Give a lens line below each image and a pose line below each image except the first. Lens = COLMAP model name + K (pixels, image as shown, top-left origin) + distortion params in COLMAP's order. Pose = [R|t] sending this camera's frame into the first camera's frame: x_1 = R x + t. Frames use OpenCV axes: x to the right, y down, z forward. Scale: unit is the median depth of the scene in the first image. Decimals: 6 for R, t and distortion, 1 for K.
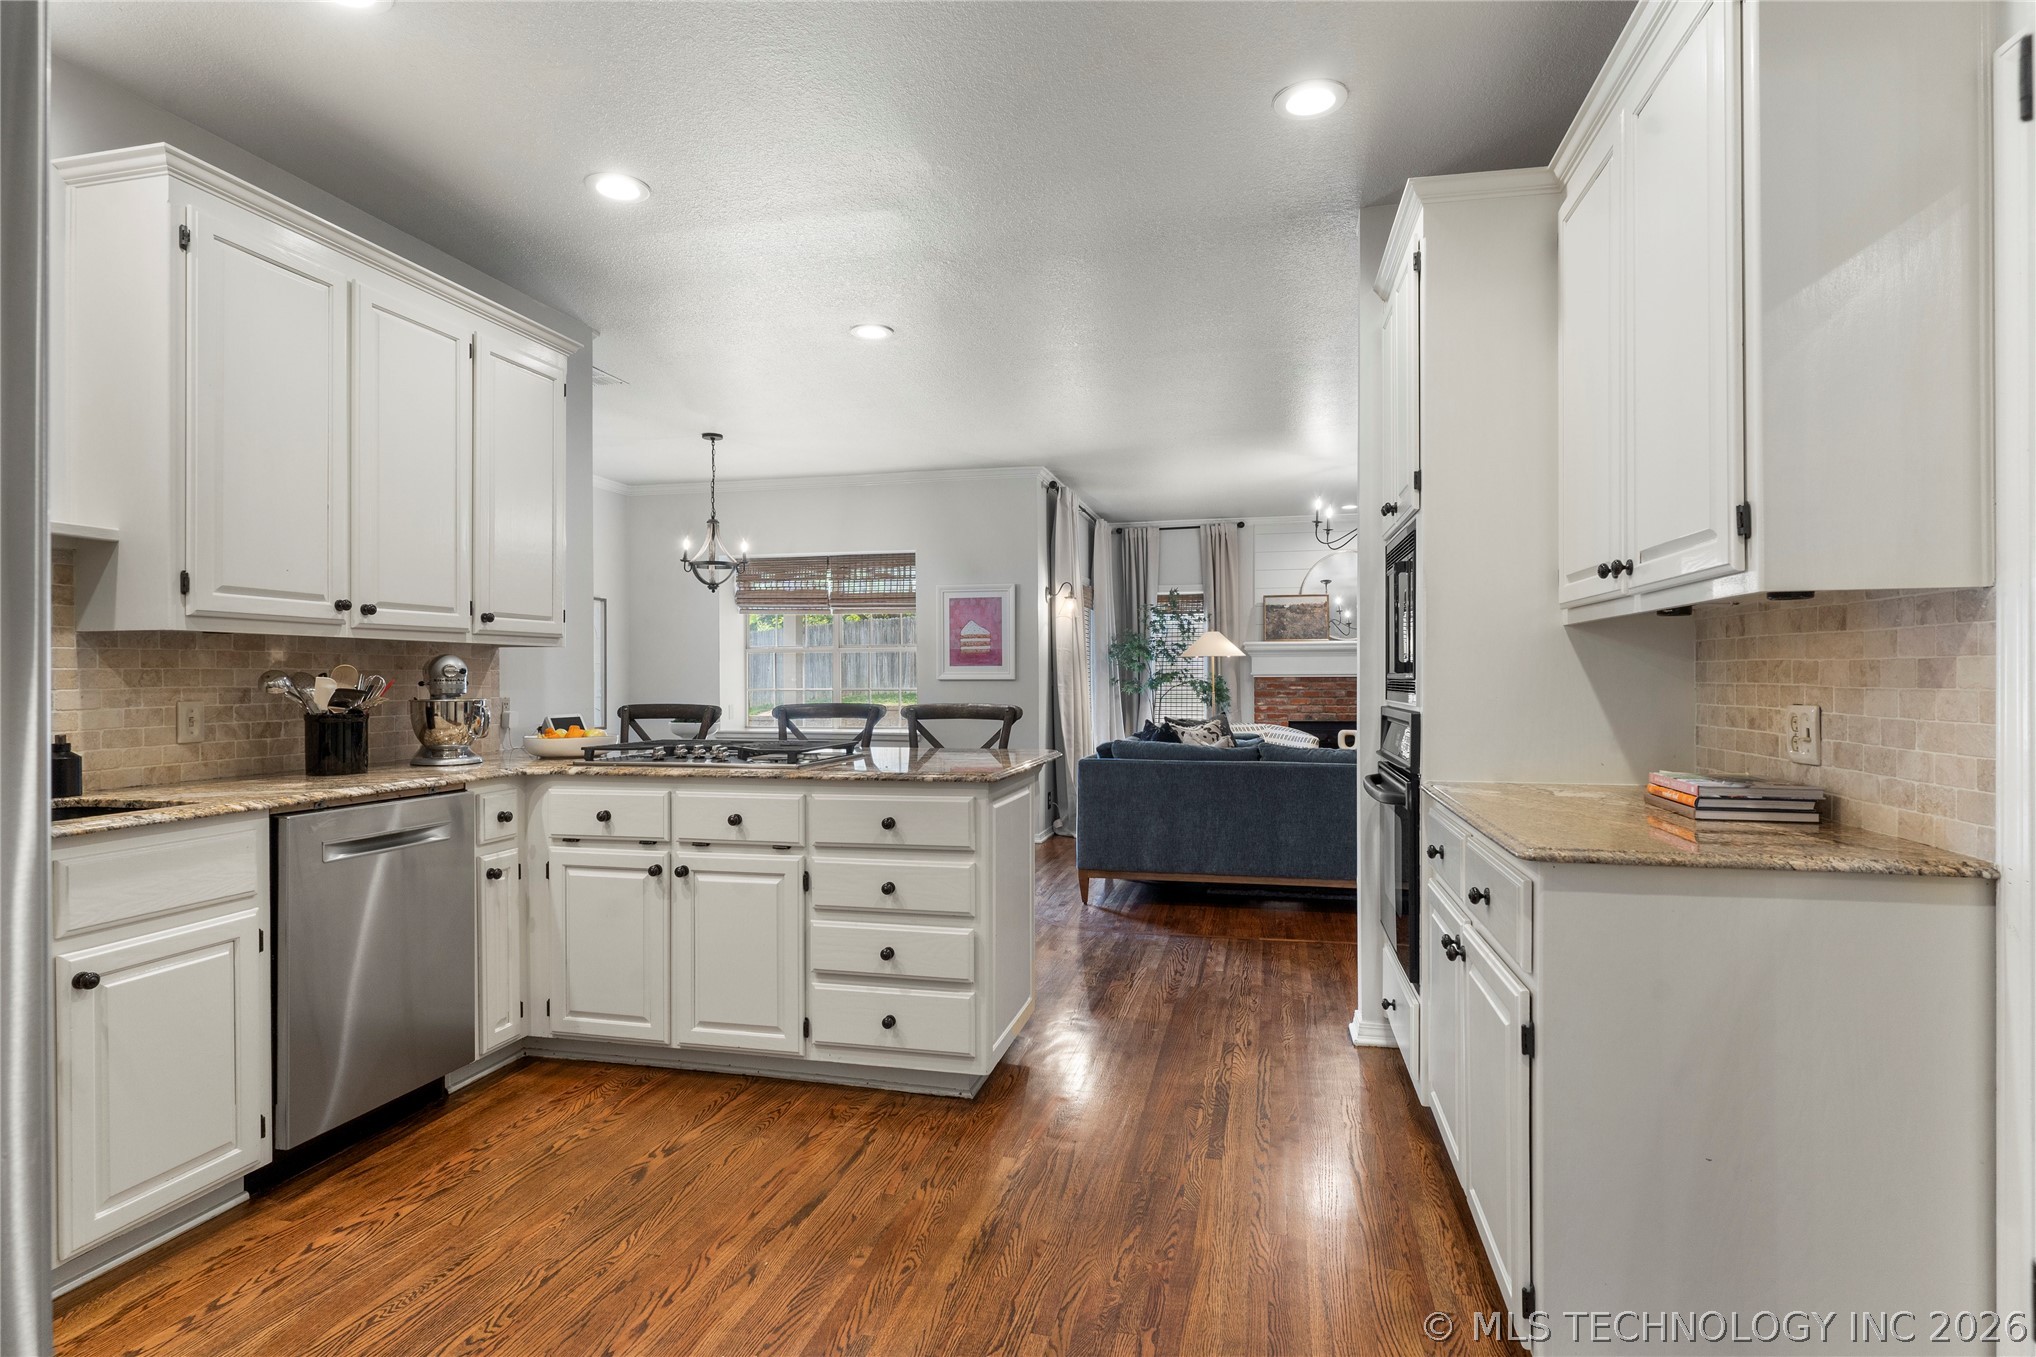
lens RADIAL K [[1056.9, 0, 1017.5], [0, 1056.9, 673.4], [0, 0, 1]] dist [0.000014, -0.000446]
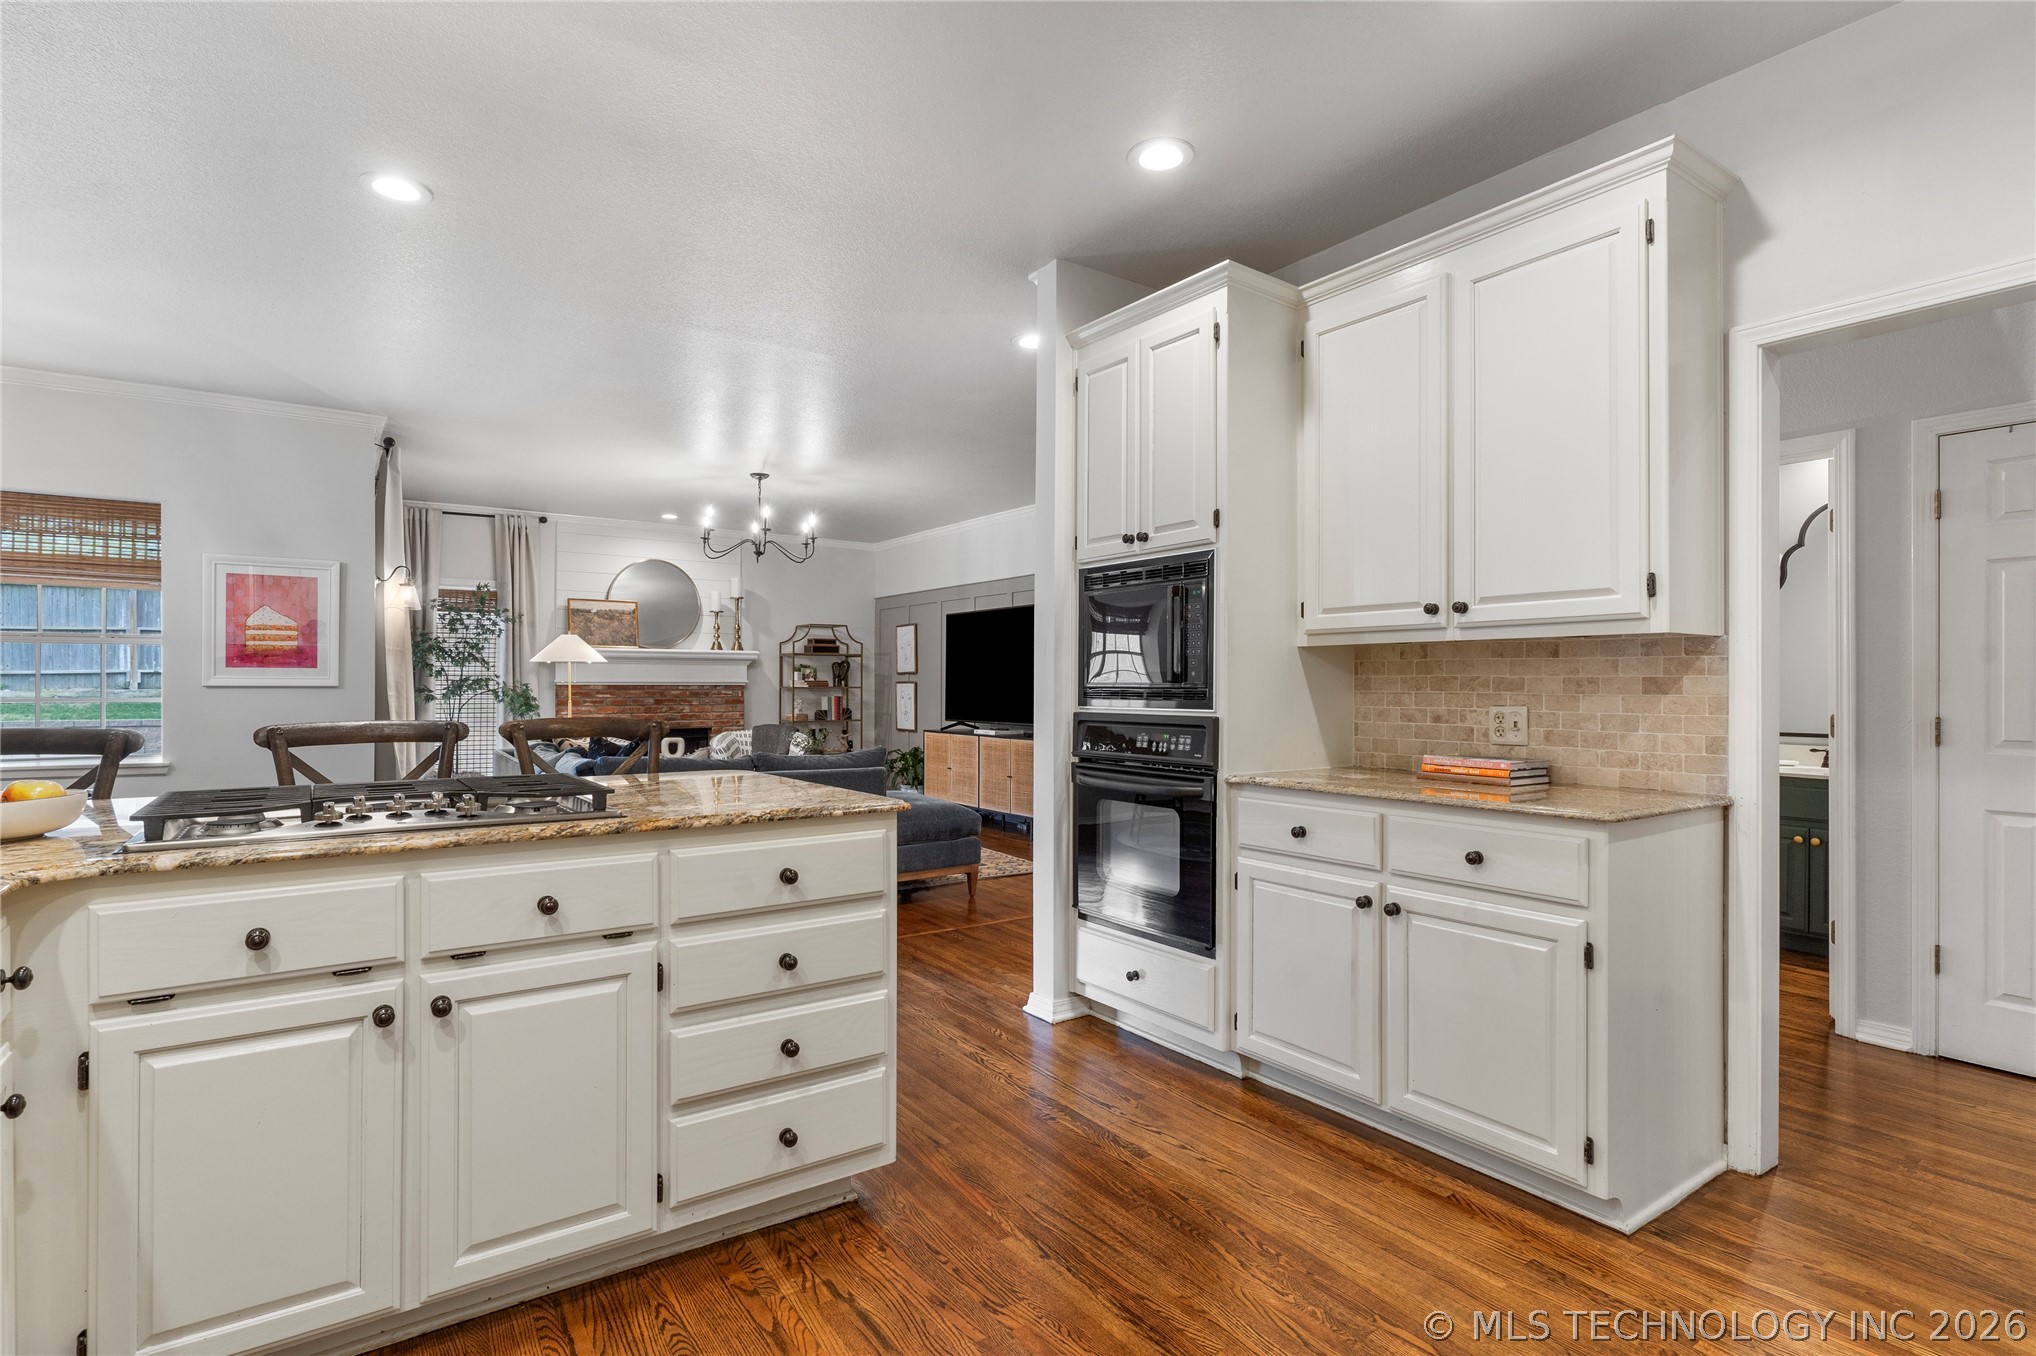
lens RADIAL K [[989.4, 0, 1012.9], [0, 989.4, 679.2], [0, 0, 1]] dist [-0.005571, 0.000811]
pose [[0.666809, 0.009446, 0.745169, -0.502495], [-0.007307, 0.999954, -0.006137, 0.003246], [-0.745193, -0.001352, 0.666847, 0.374941]]
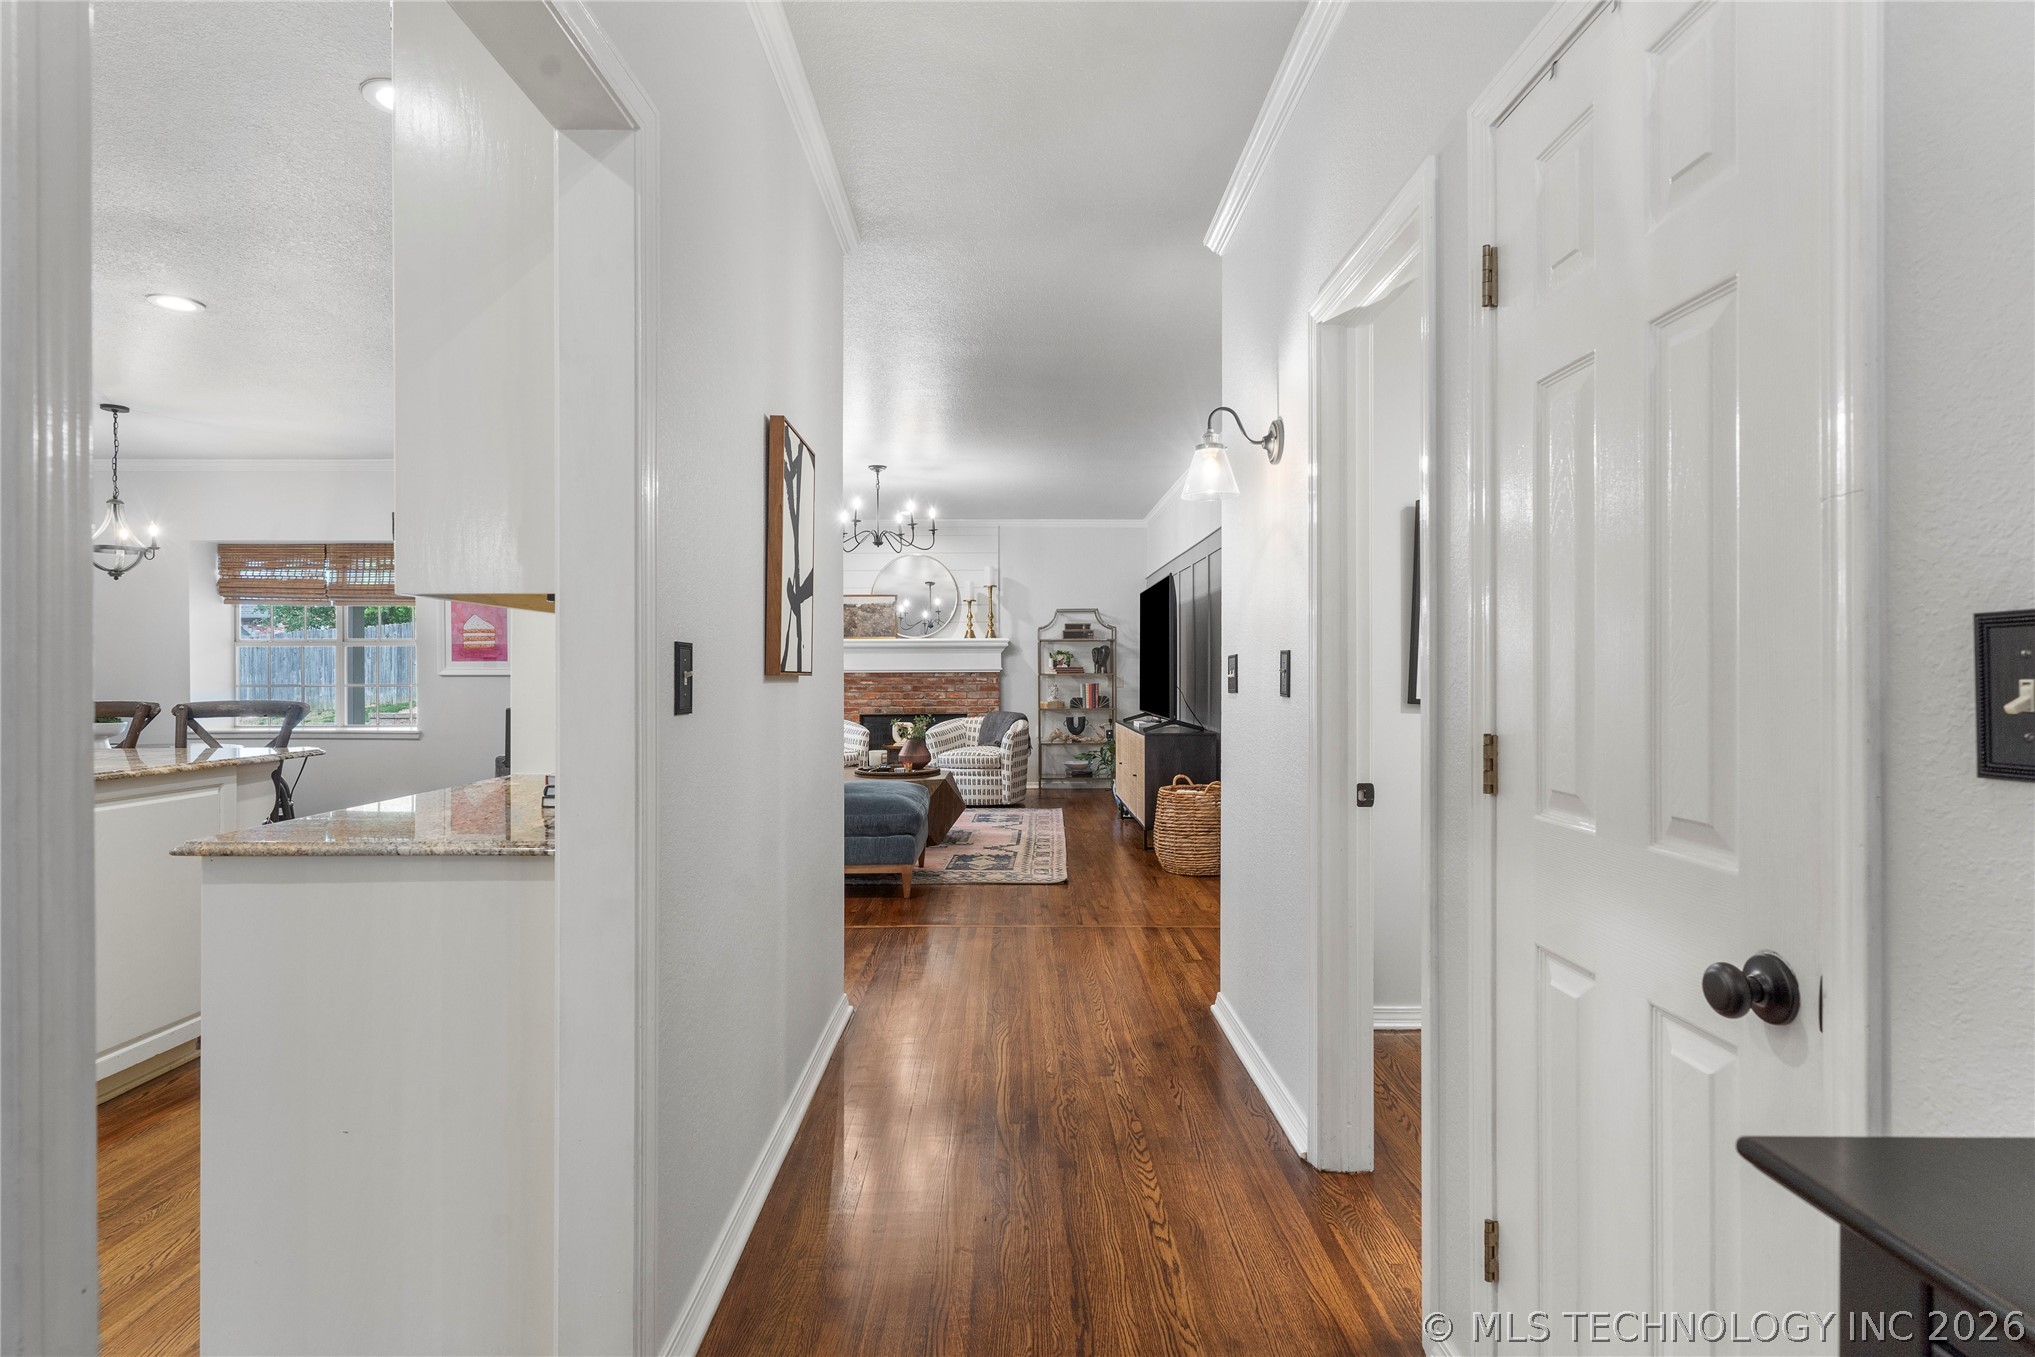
lens RADIAL K [[1018.3, 0, 1013.7], [0, 1018.3, 676.8], [0, 0, 1]] dist [0.002550, -0.000558]
pose [[0.972623, -0.000857, 0.232387, 0.535199], [-0.000977, 0.999969, 0.007774, -0.001477], [-0.232387, -0.007788, 0.972592, -0.071856]]
